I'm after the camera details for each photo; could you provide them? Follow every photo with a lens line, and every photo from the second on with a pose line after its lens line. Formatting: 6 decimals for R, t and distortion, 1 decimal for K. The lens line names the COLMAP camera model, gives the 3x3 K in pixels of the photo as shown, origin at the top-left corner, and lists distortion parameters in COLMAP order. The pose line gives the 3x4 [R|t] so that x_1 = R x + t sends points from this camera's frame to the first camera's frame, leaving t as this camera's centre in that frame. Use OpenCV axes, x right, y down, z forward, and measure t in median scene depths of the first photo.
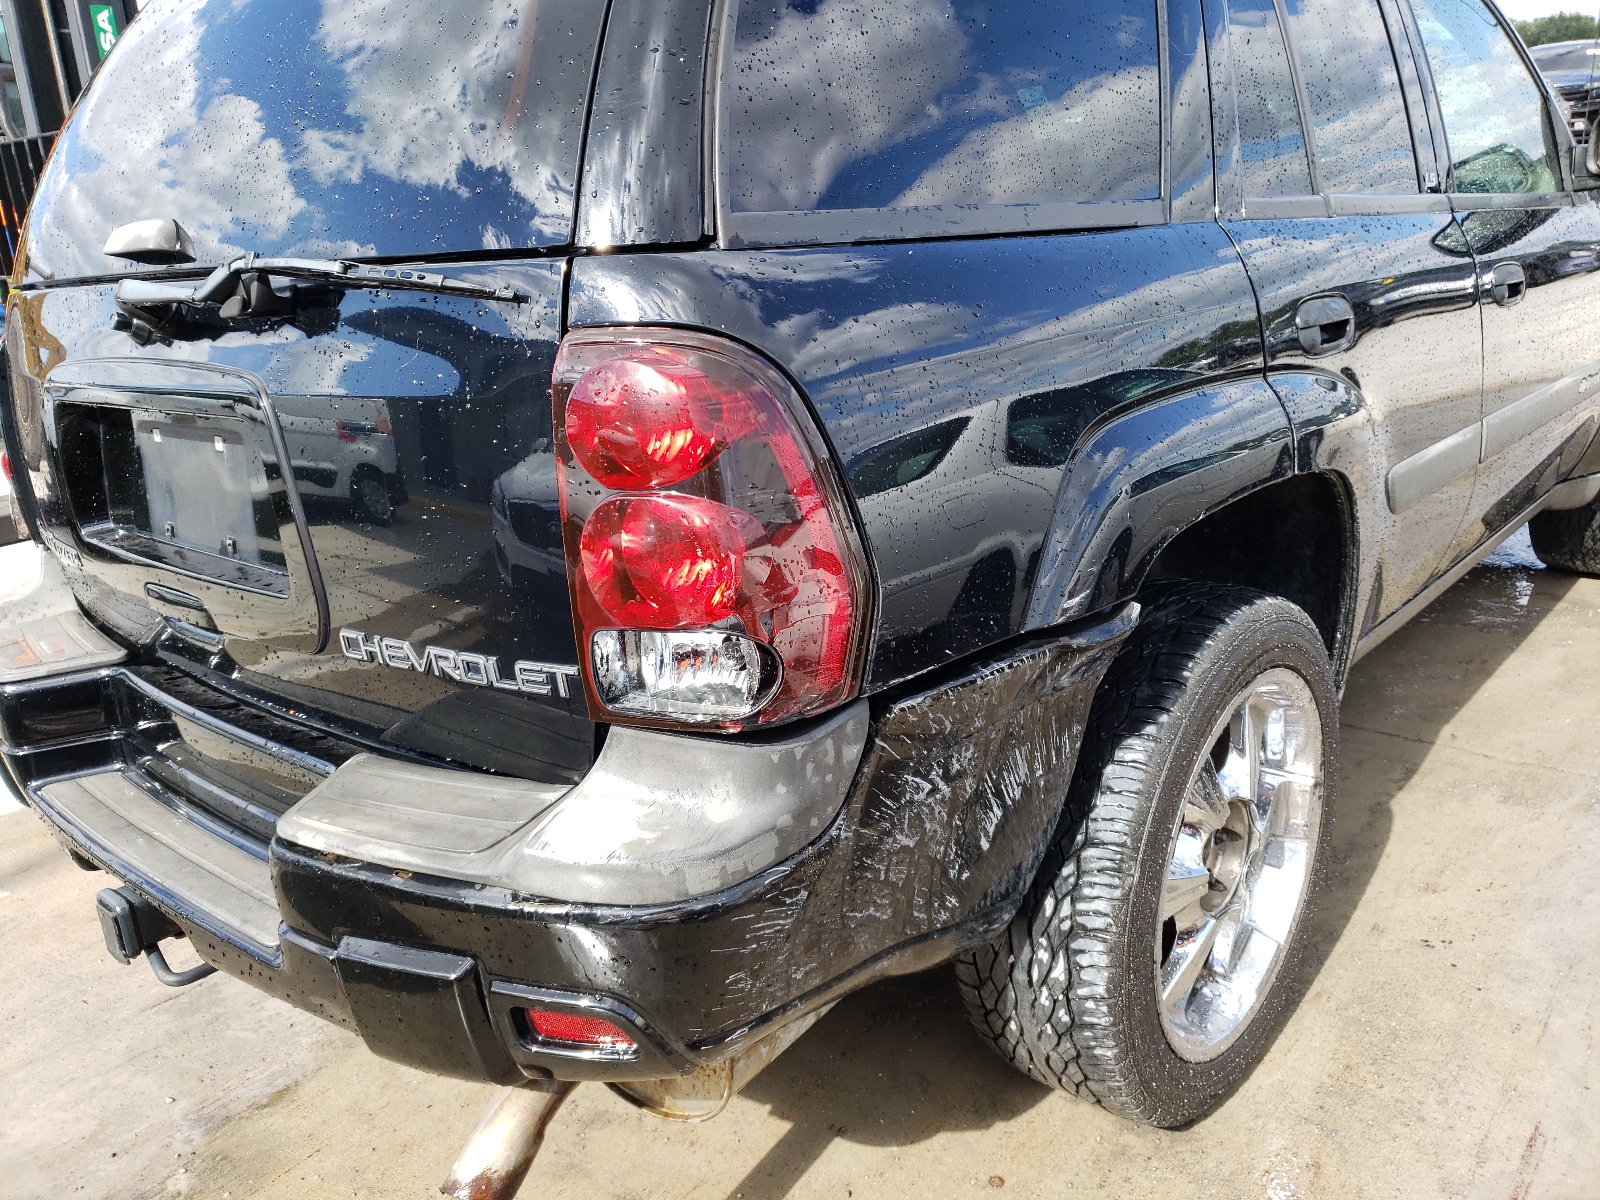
lens RADIAL K [[1219.5, 0, 800.0], [0, 1219.5, 600.0], [0, 0, 1]] dist [0.019504, -0.003114]
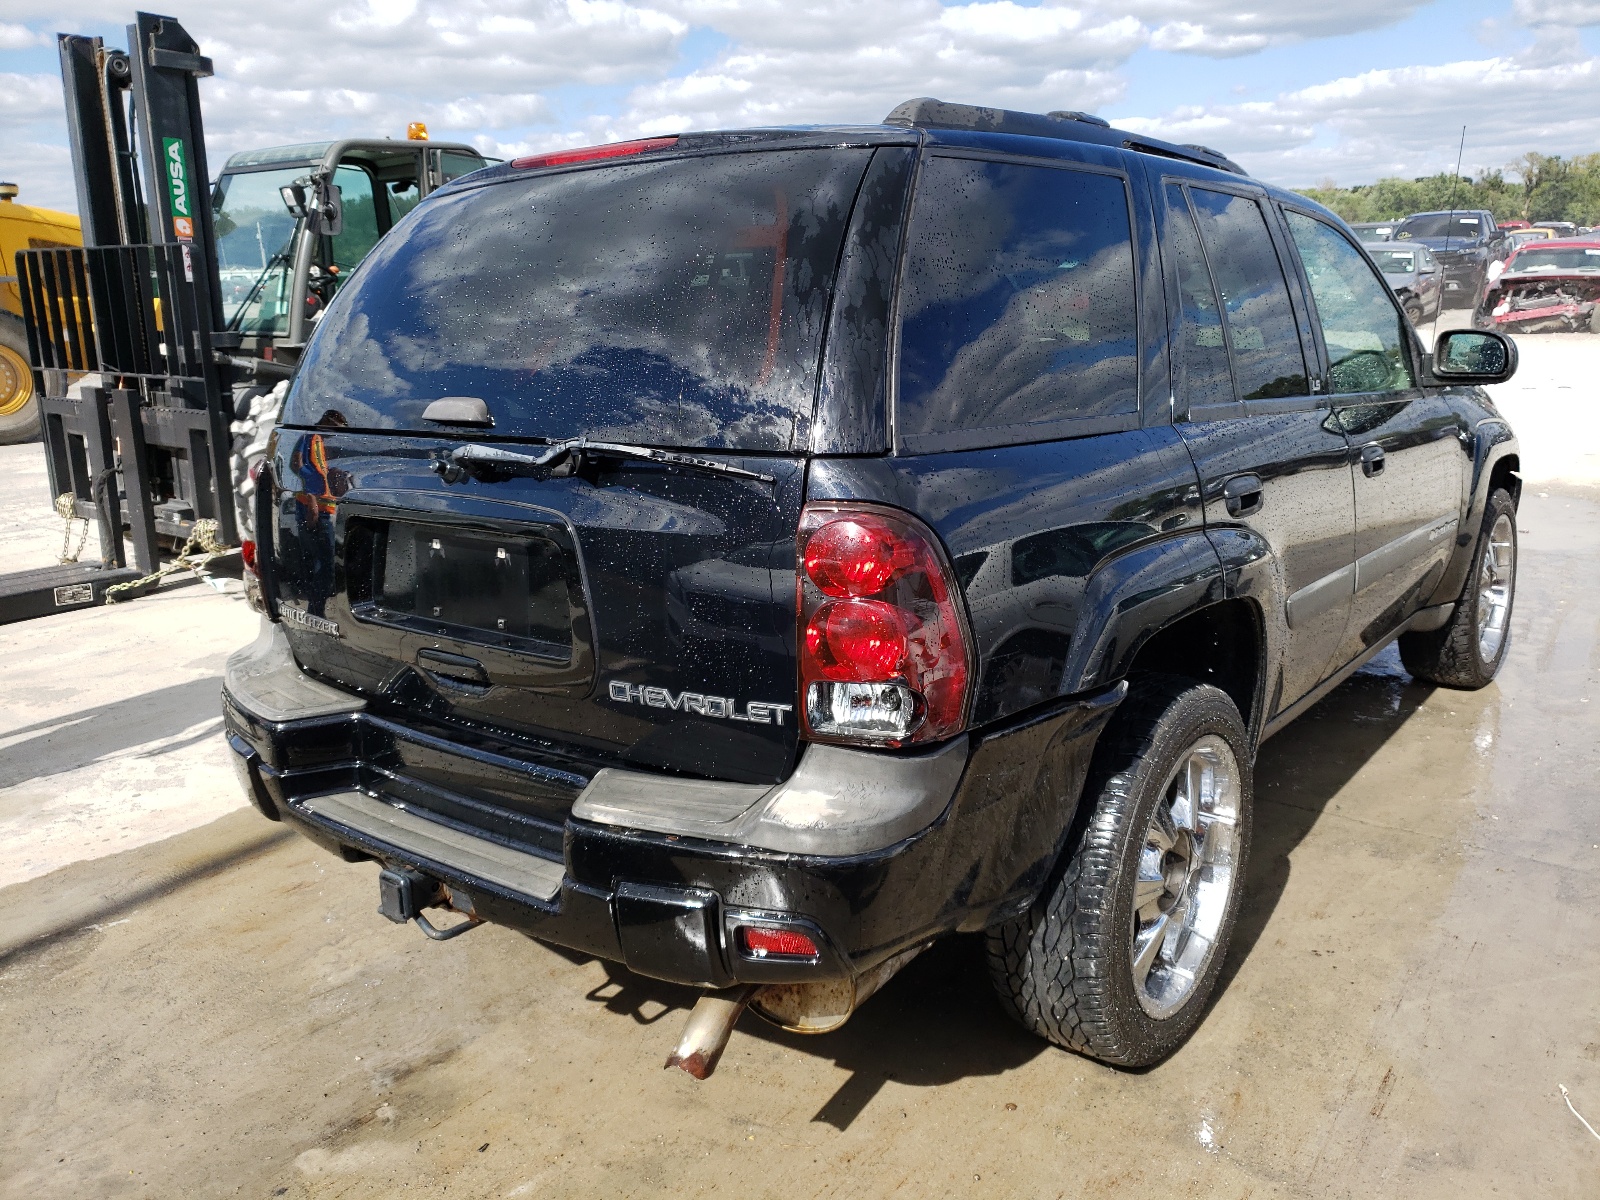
lens RADIAL K [[1272.3, 0, 800.0], [0, 1272.3, 600.0], [0, 0, 1]] dist [0.009866, 0.000681]
pose [[0.996238, 0.035207, 0.079183, -0.204161], [-0.028638, 0.996169, -0.082625, 0.035921], [-0.081789, 0.080046, 0.993430, -0.433039]]
